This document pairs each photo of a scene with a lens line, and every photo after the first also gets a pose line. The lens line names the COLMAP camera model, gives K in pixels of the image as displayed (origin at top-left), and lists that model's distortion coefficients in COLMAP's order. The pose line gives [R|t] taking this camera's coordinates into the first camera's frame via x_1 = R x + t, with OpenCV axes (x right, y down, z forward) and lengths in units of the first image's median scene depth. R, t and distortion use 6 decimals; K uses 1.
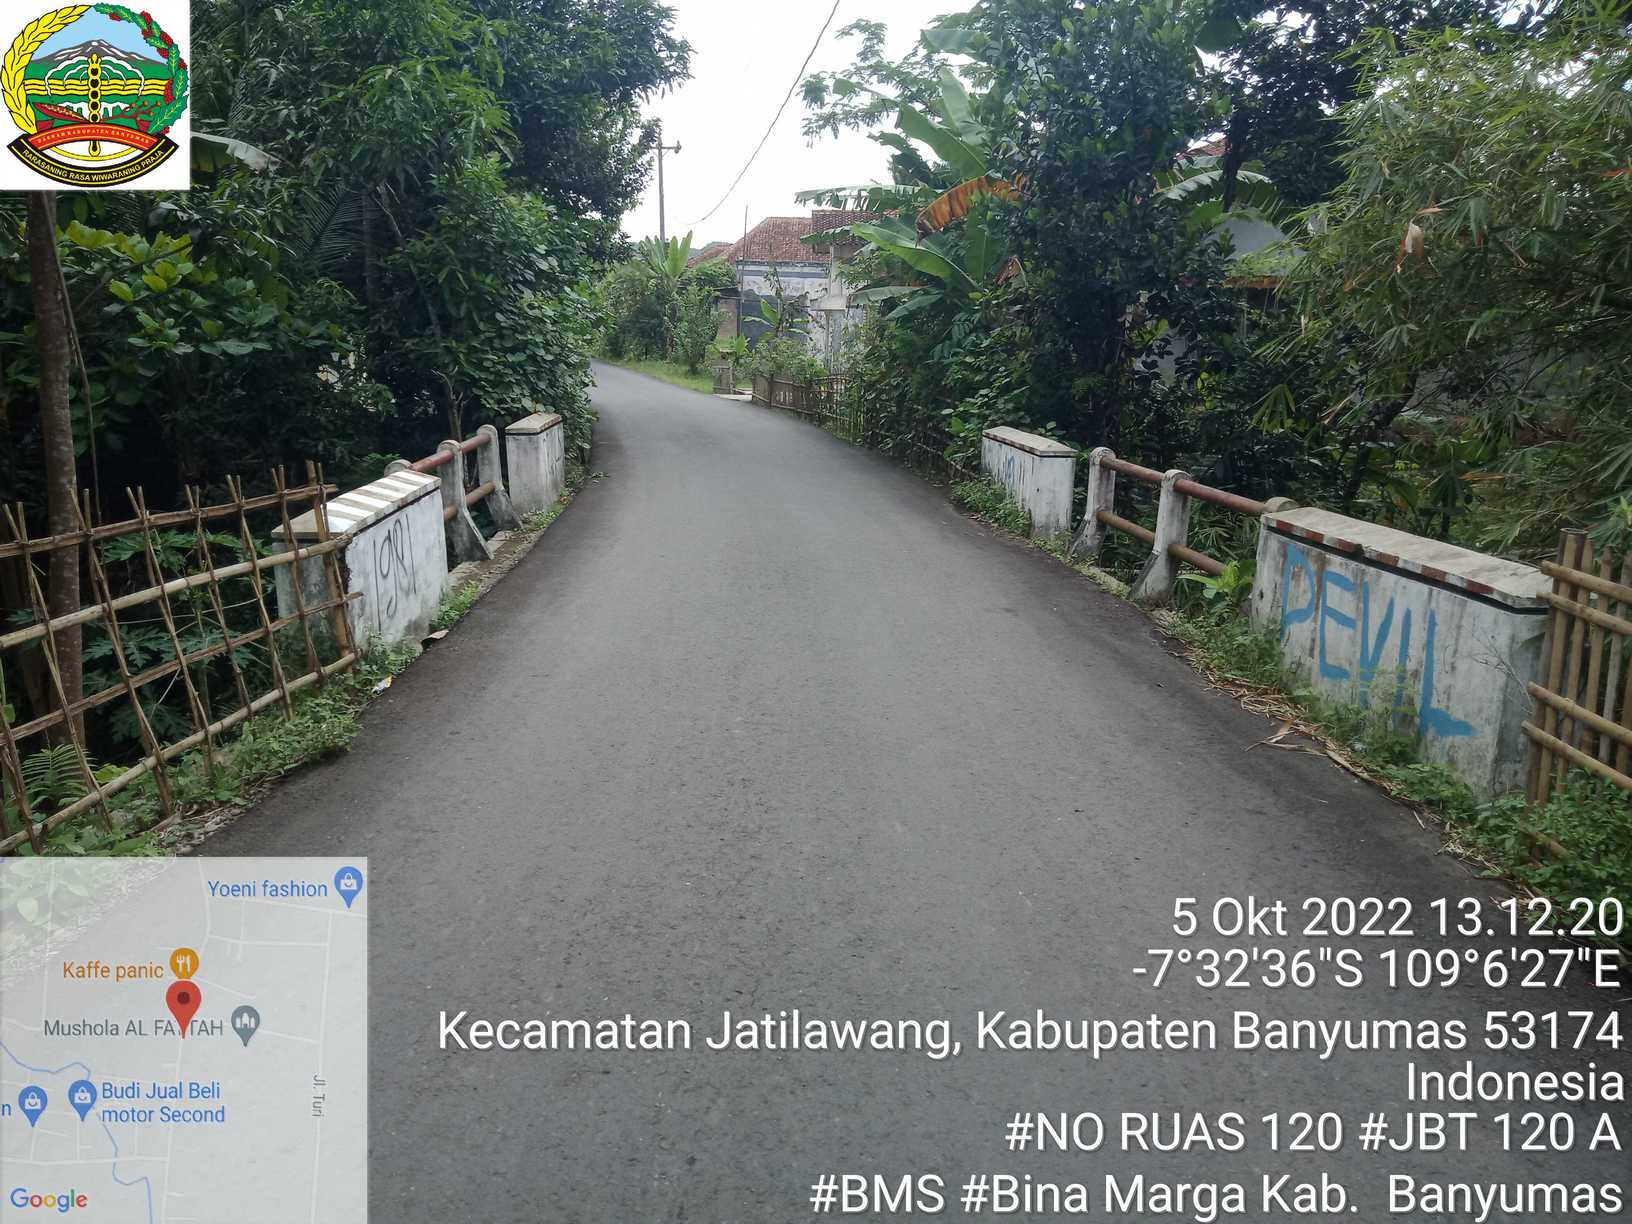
lens RADIAL K [[1224.8, 0, 816.0], [0, 1224.8, 612.0], [0, 0, 1]] dist [-0.041331, -0.002116]
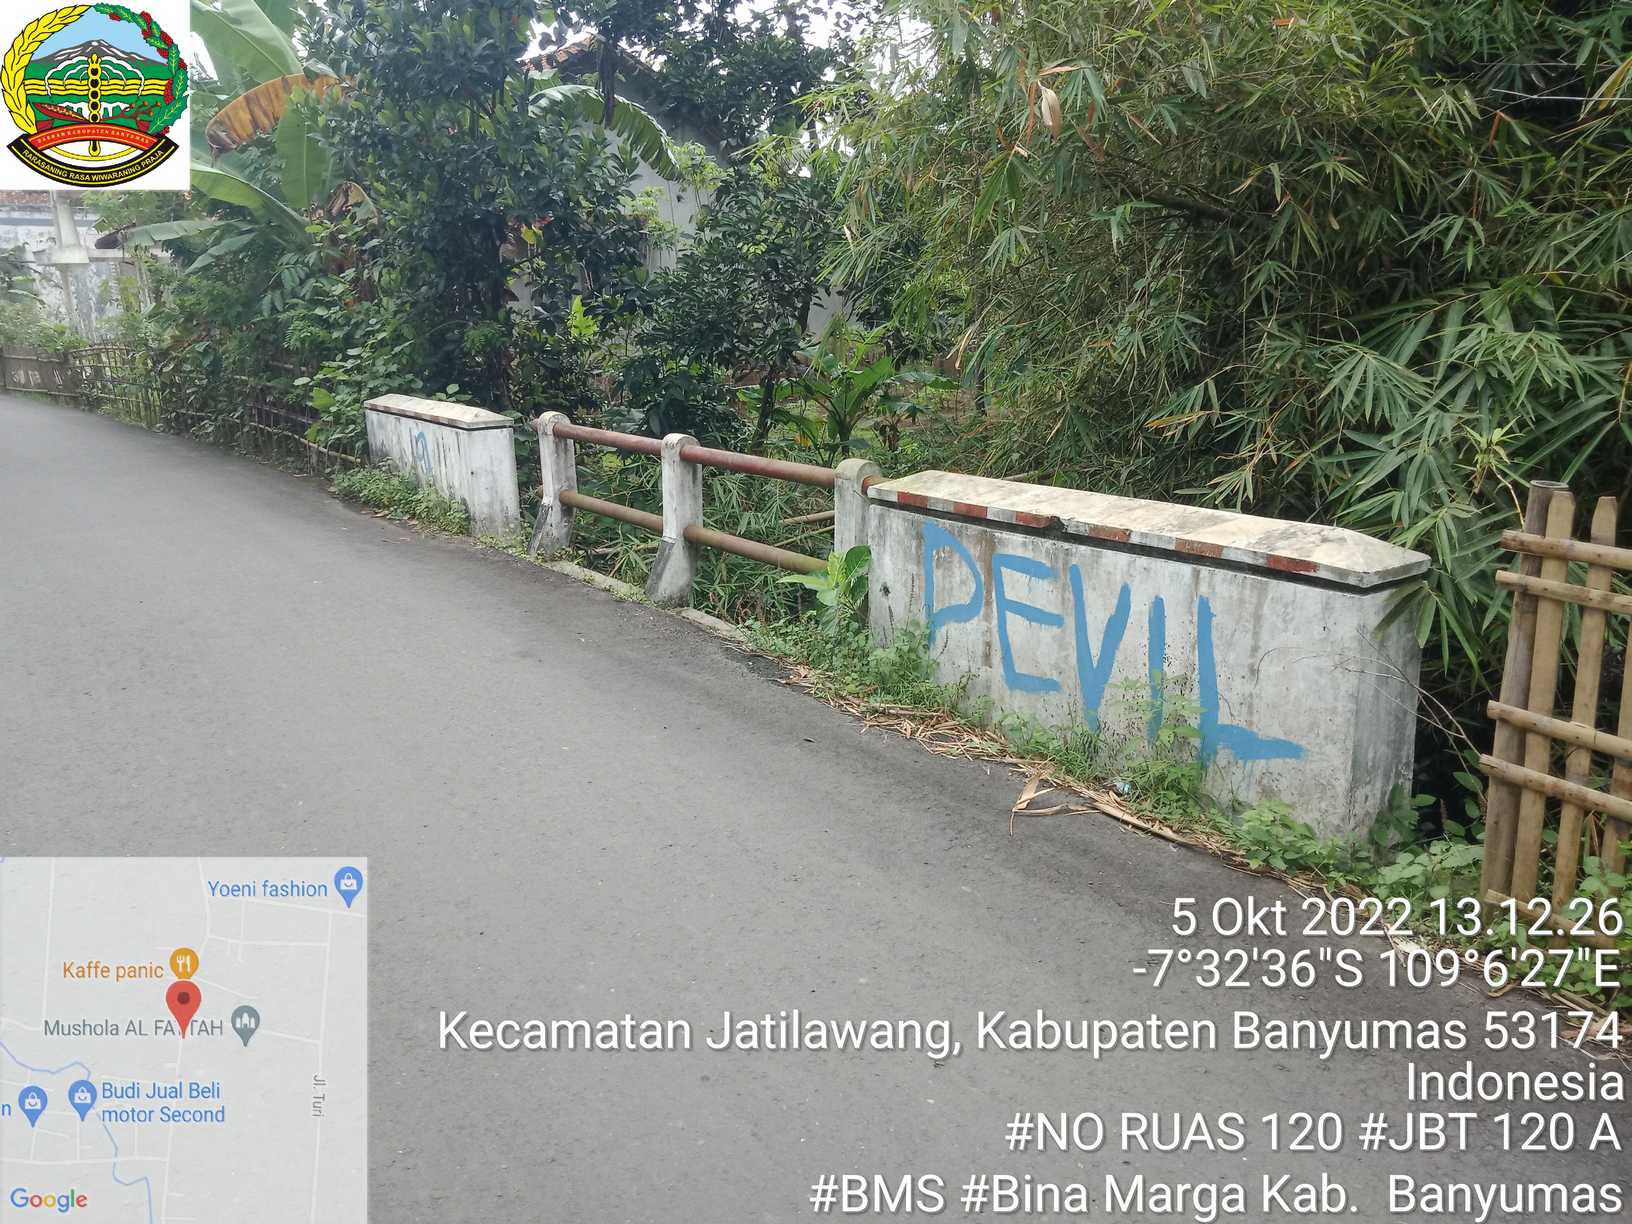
lens RADIAL K [[1230.1, 0, 816.0], [0, 1230.1, 612.0], [0, 0, 1]] dist [0.006372, -0.003381]
pose [[0.851743, -0.169184, 0.495894, -0.038331], [0.150447, 0.985549, 0.077832, -0.043090], [-0.501896, 0.008313, 0.864888, 0.223194]]
